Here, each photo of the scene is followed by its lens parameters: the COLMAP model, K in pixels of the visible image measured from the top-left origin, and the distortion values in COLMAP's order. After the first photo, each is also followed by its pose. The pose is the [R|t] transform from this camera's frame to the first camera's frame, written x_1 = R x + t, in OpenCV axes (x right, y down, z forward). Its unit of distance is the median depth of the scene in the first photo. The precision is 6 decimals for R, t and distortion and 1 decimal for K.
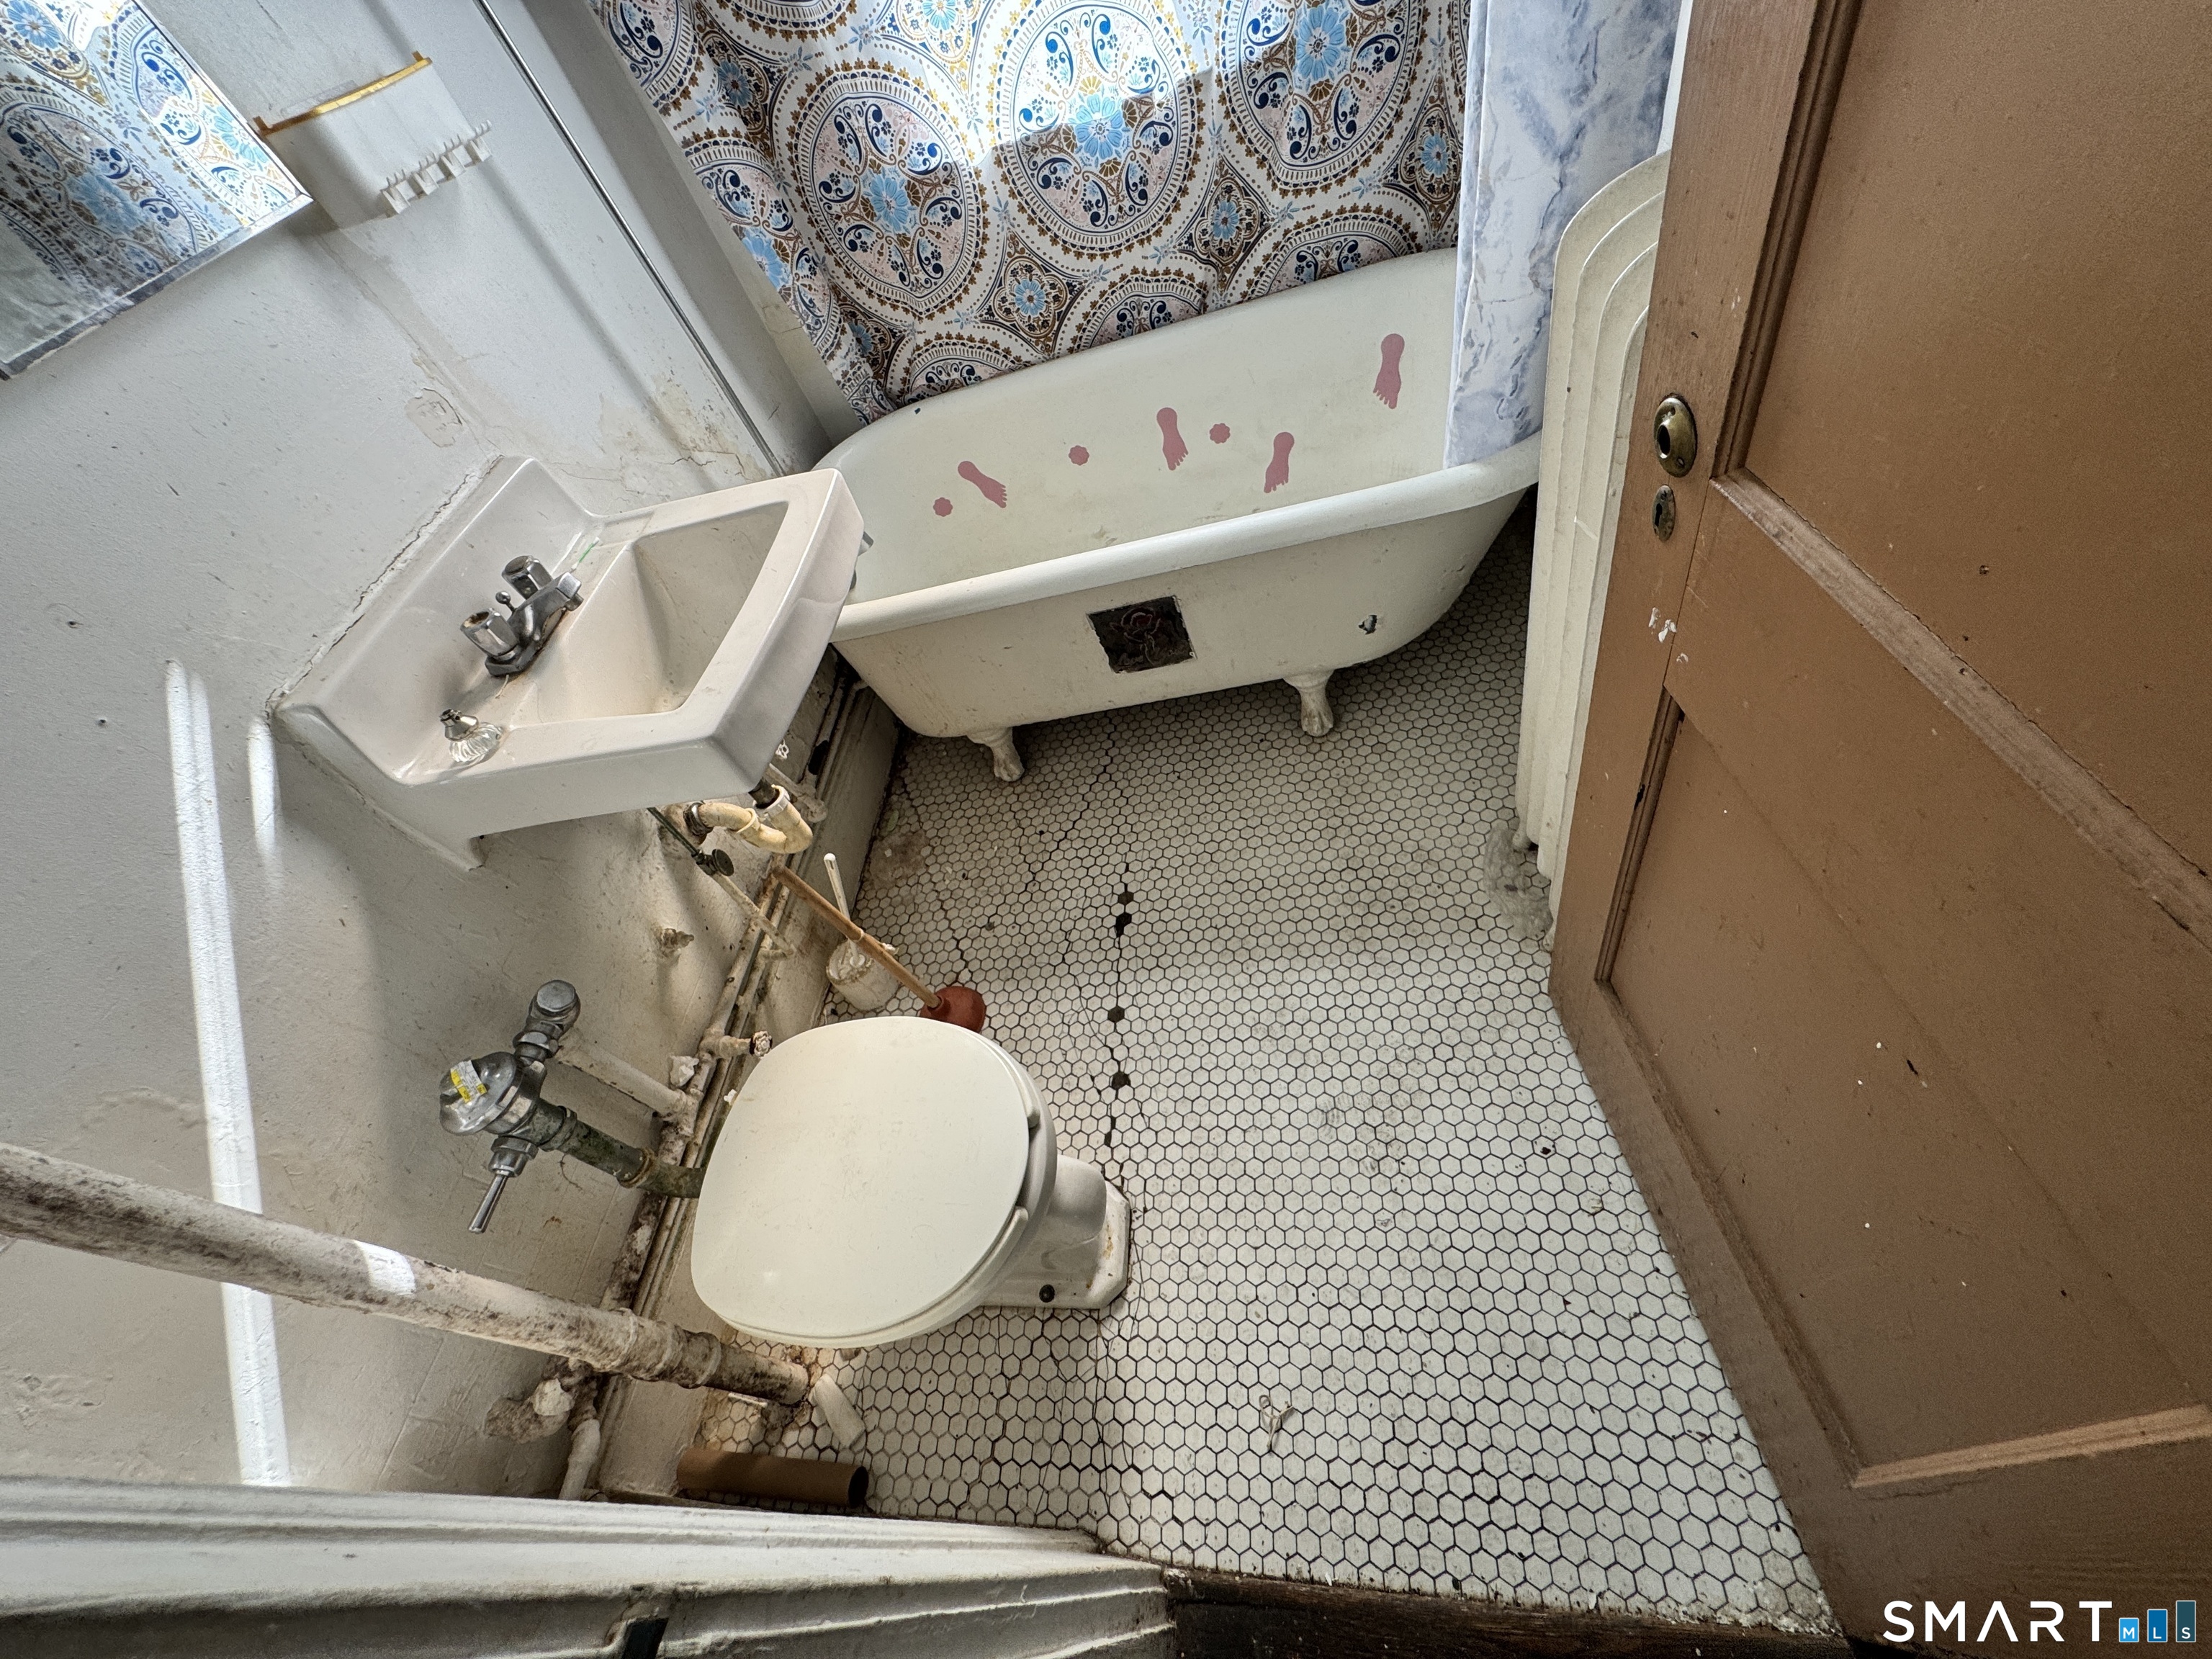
lens RADIAL K [[888.2, 0, 1104.1], [0, 888.2, 833.0], [0, 0, 1]] dist [-0.001599, -0.000172]
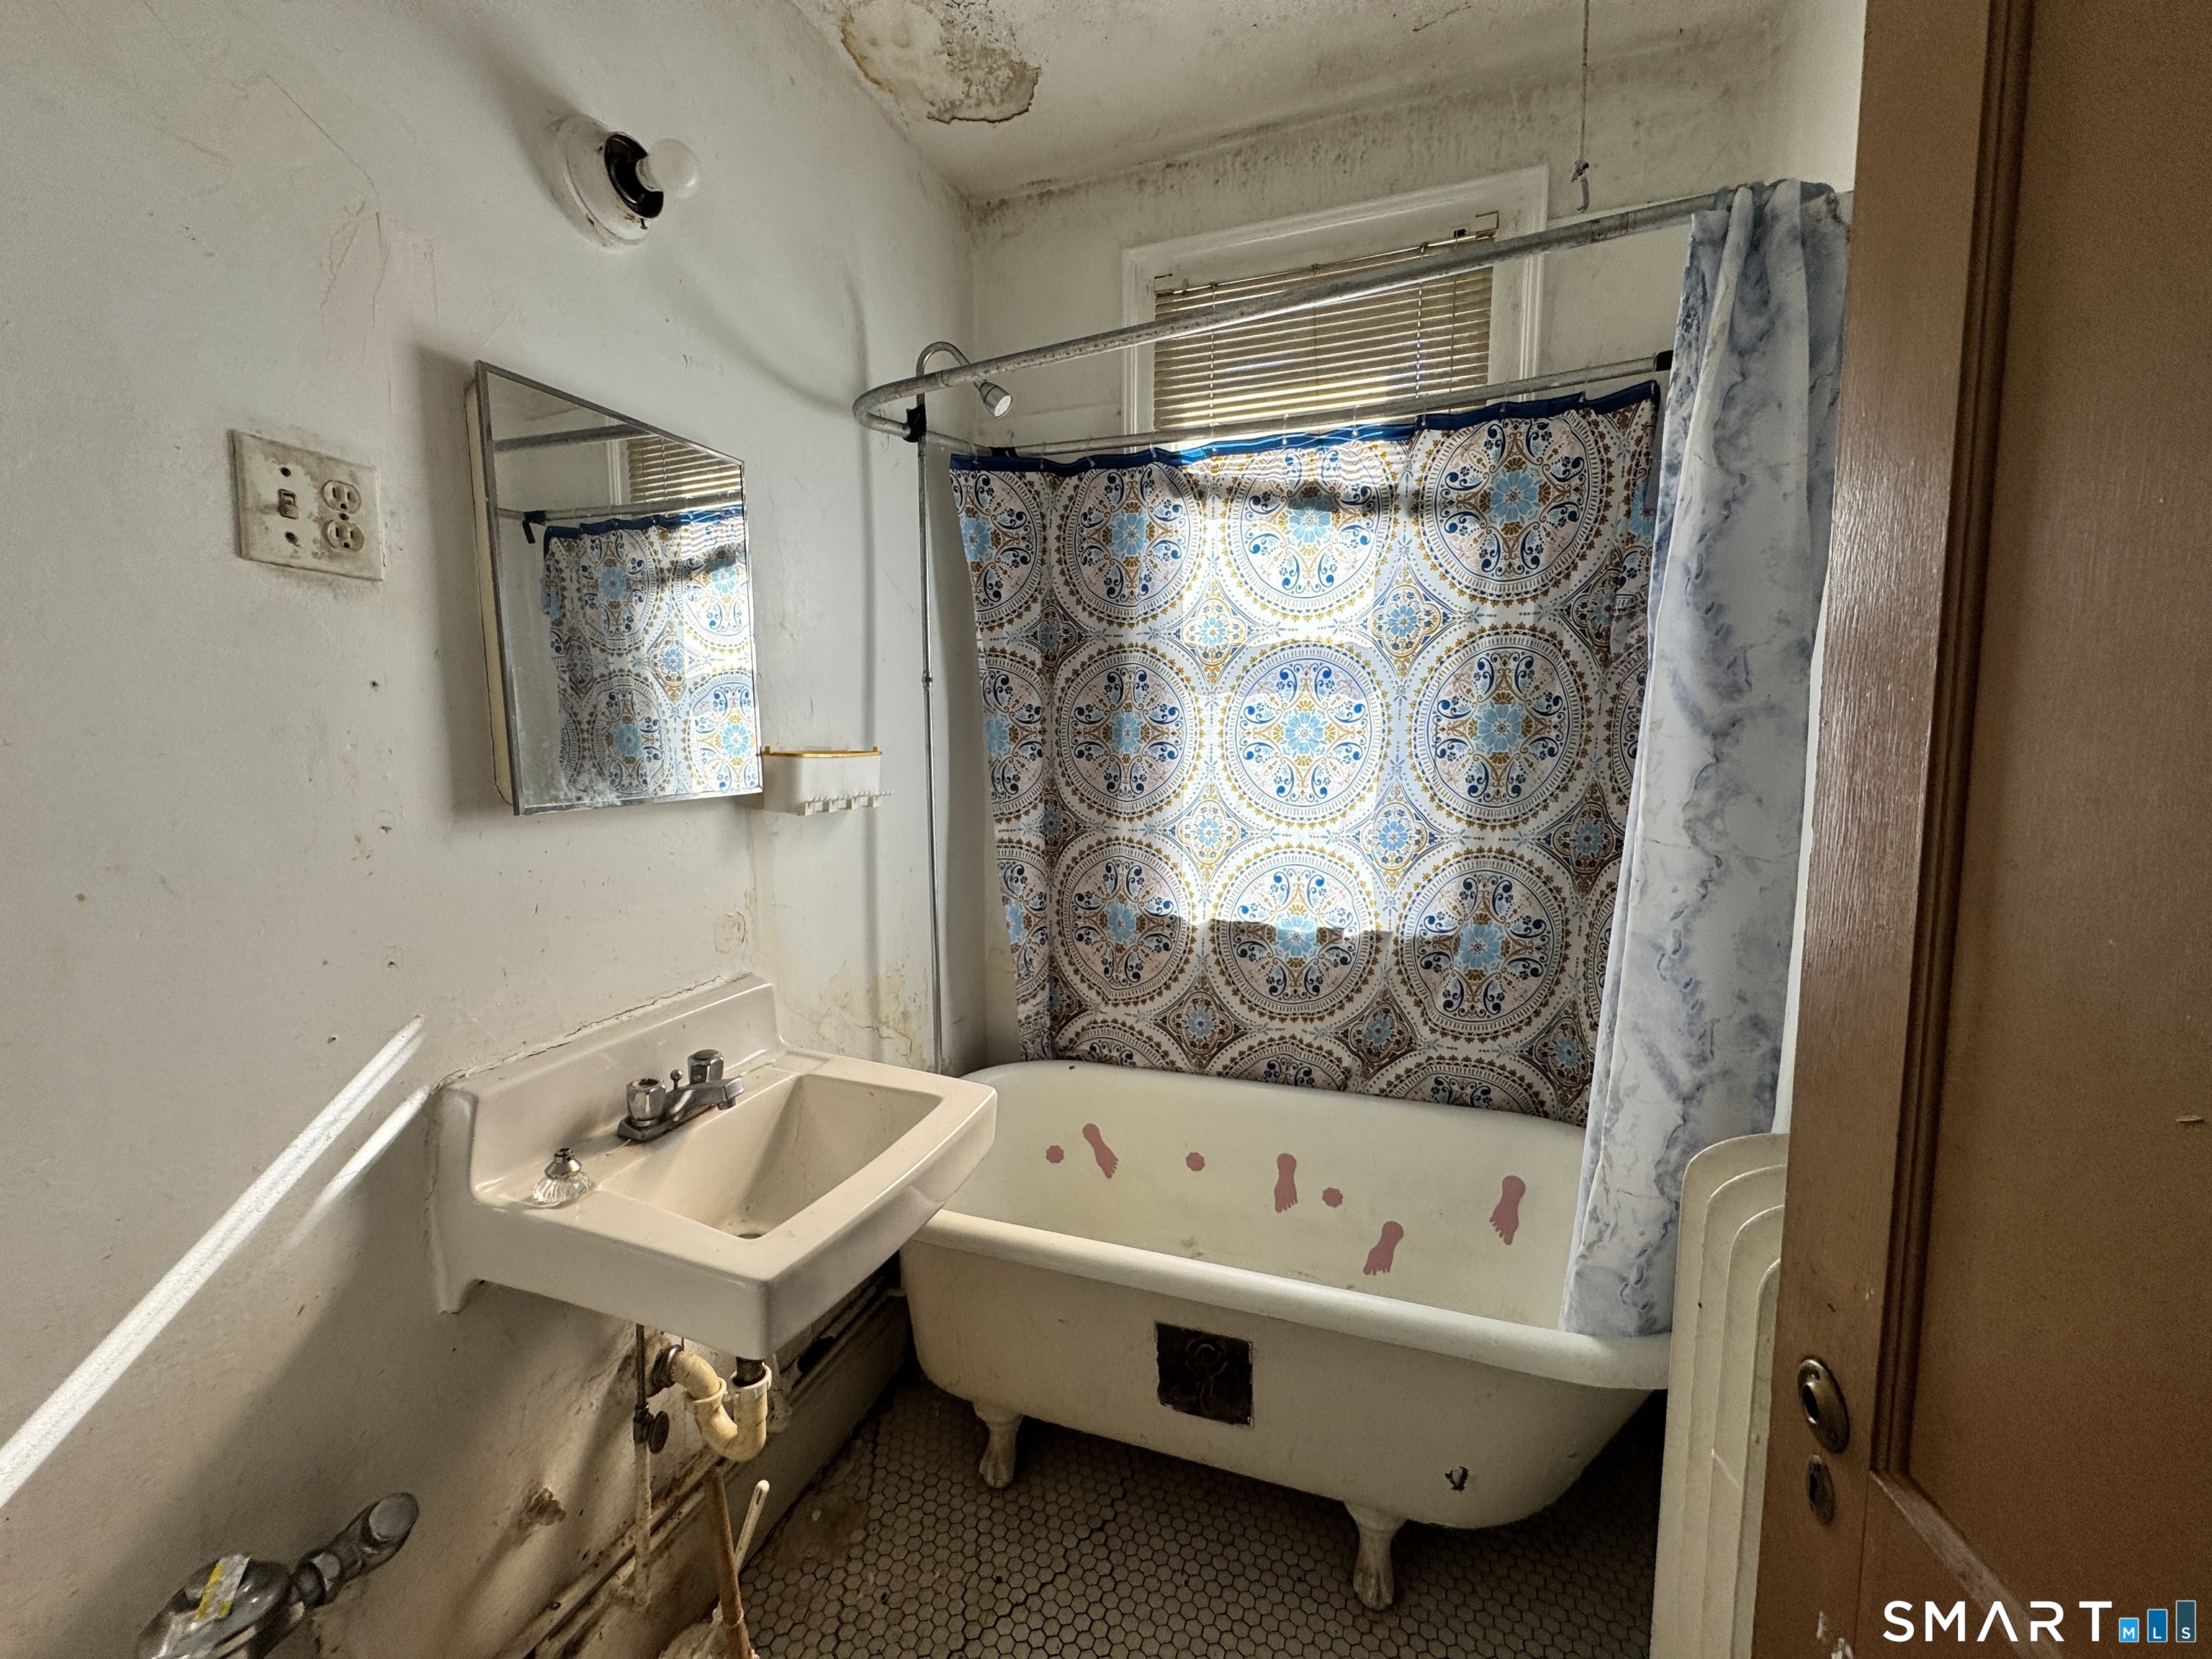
lens RADIAL K [[888.2, 0, 1107.2], [0, 888.2, 828.6], [0, 0, 1]] dist [-0.001599, -0.000172]
pose [[0.922551, 0.317605, -0.219152, -0.027099], [-0.382015, 0.671588, -0.634850, 0.018764], [-0.054451, 0.669400, 0.740904, -0.039937]]
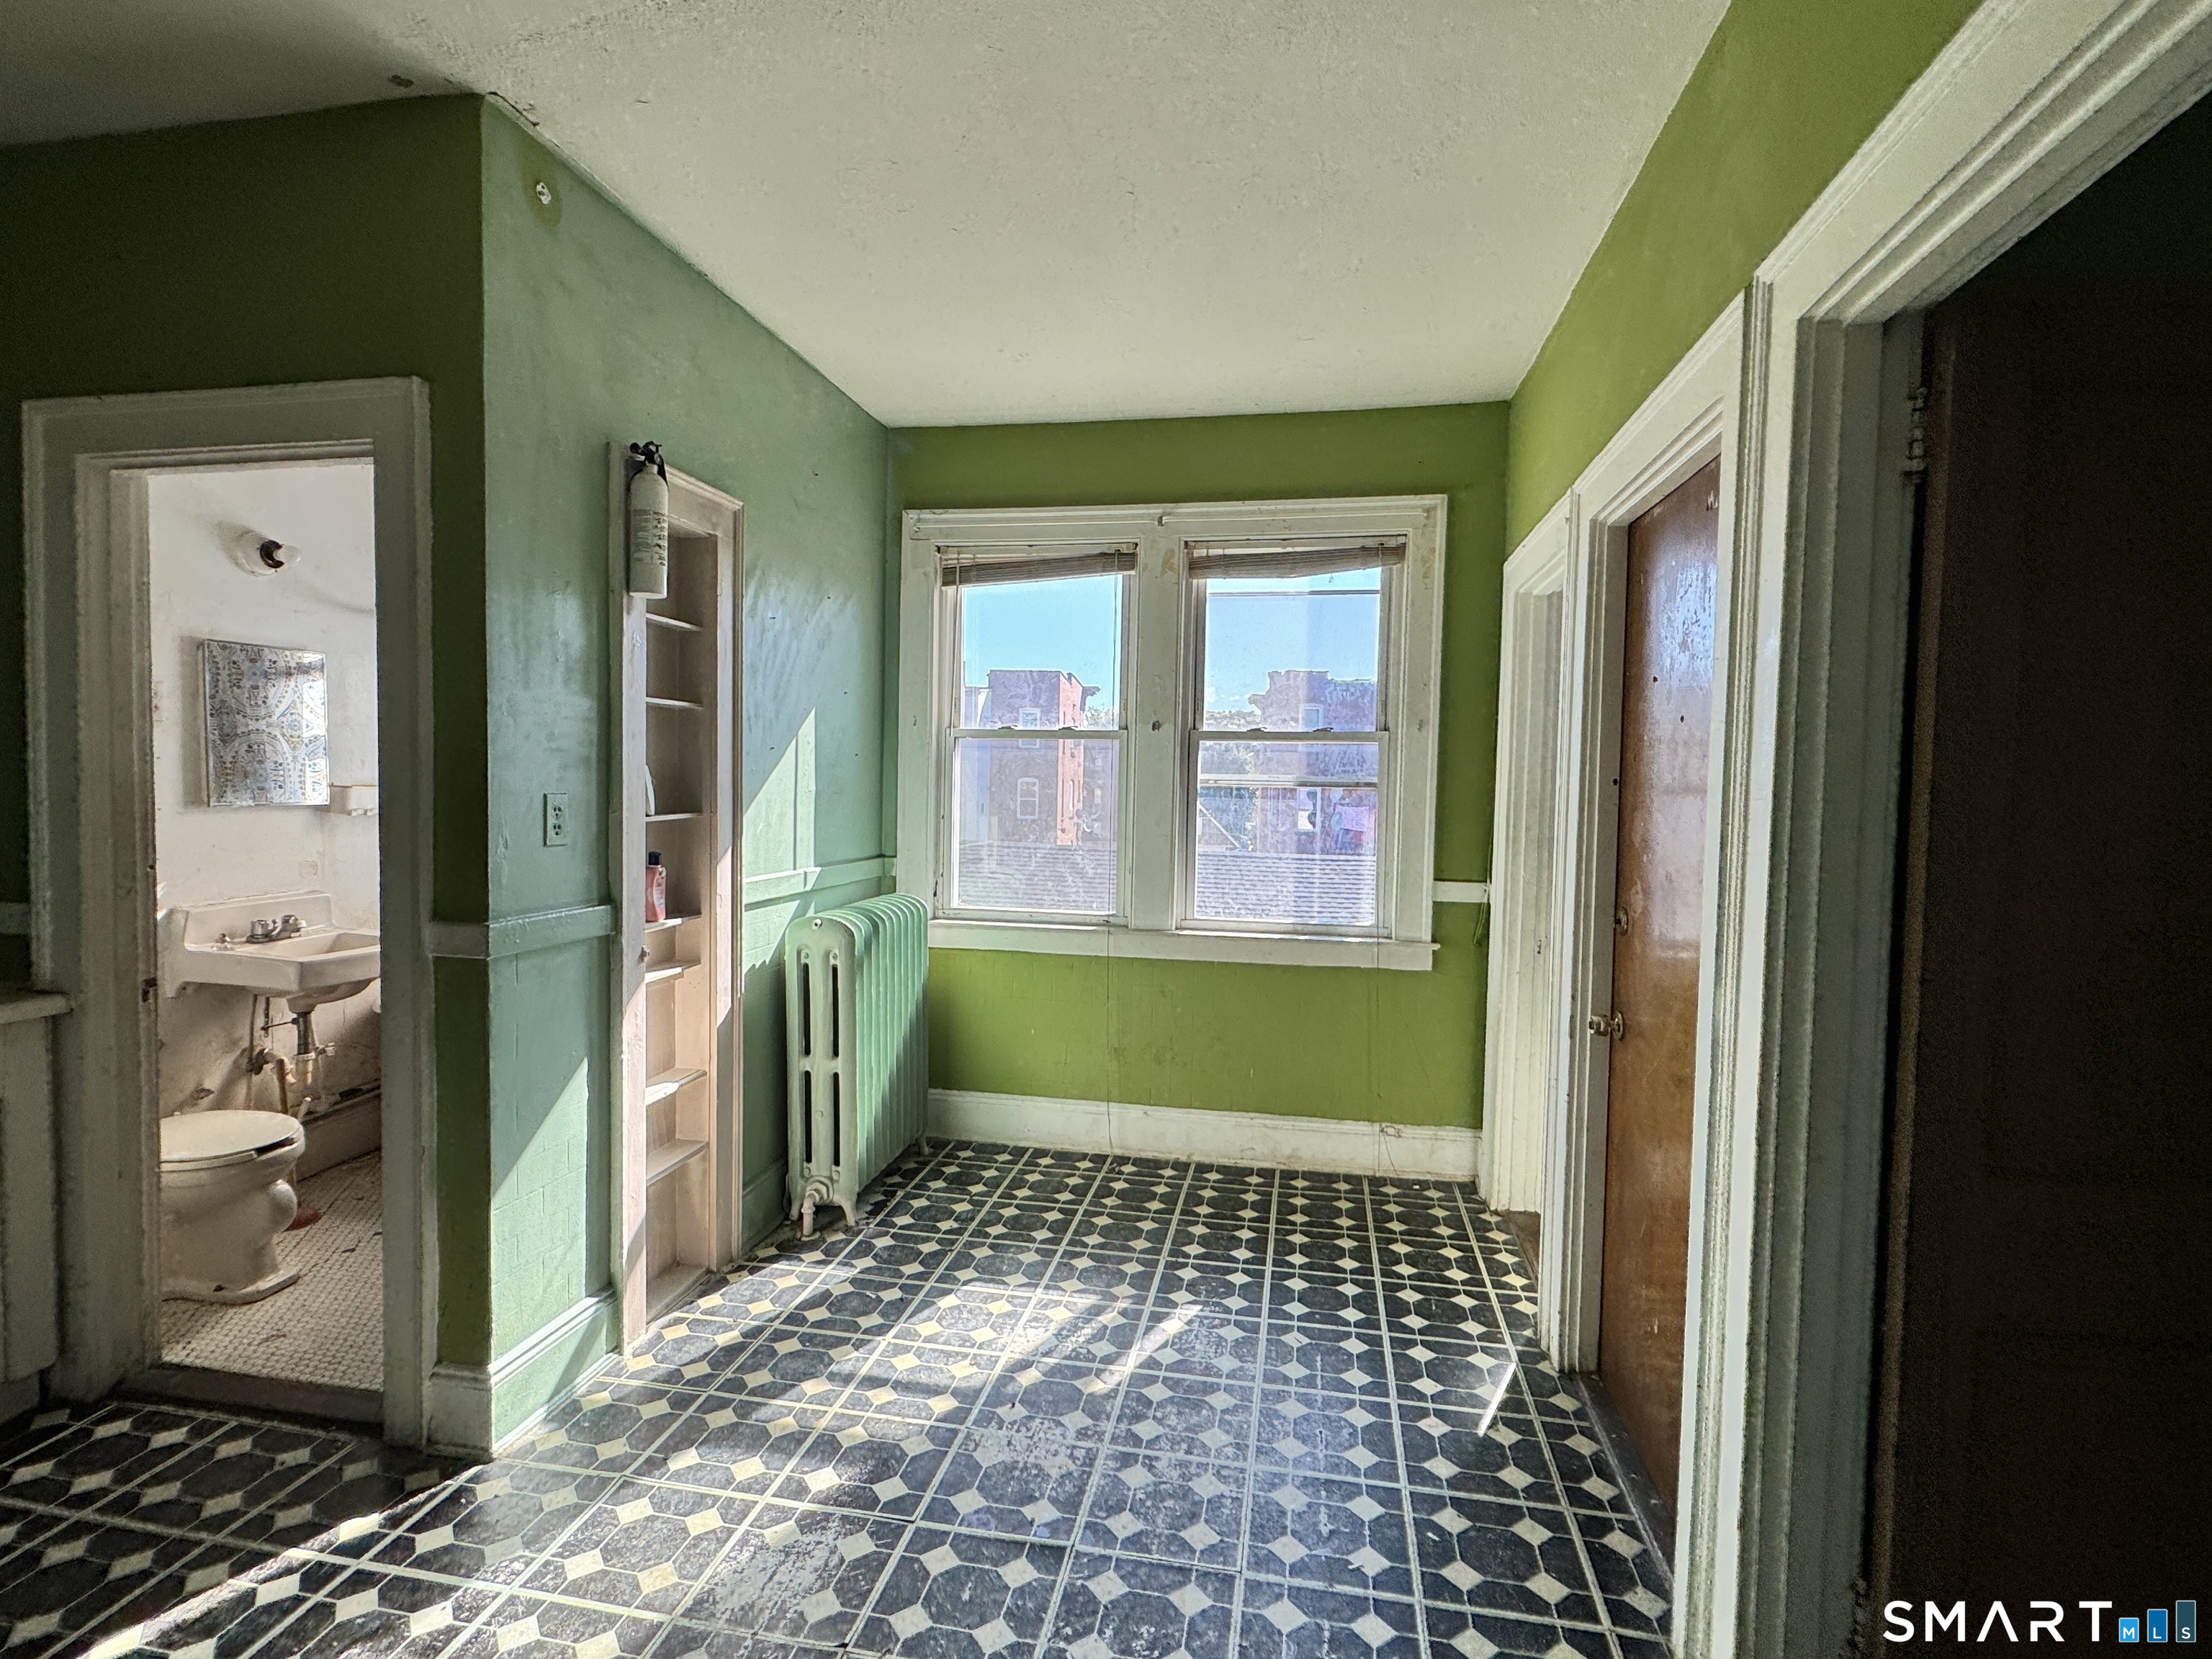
lens RADIAL K [[1098.3, 0, 1101.3], [0, 1098.3, 836.8], [0, 0, 1]] dist [0.003732, 0.000391]
pose [[0.942722, 0.321650, -0.088410, 1.317370], [-0.283146, 0.631455, -0.721868, 0.889120], [-0.176362, 0.705553, 0.686361, -1.319140]]
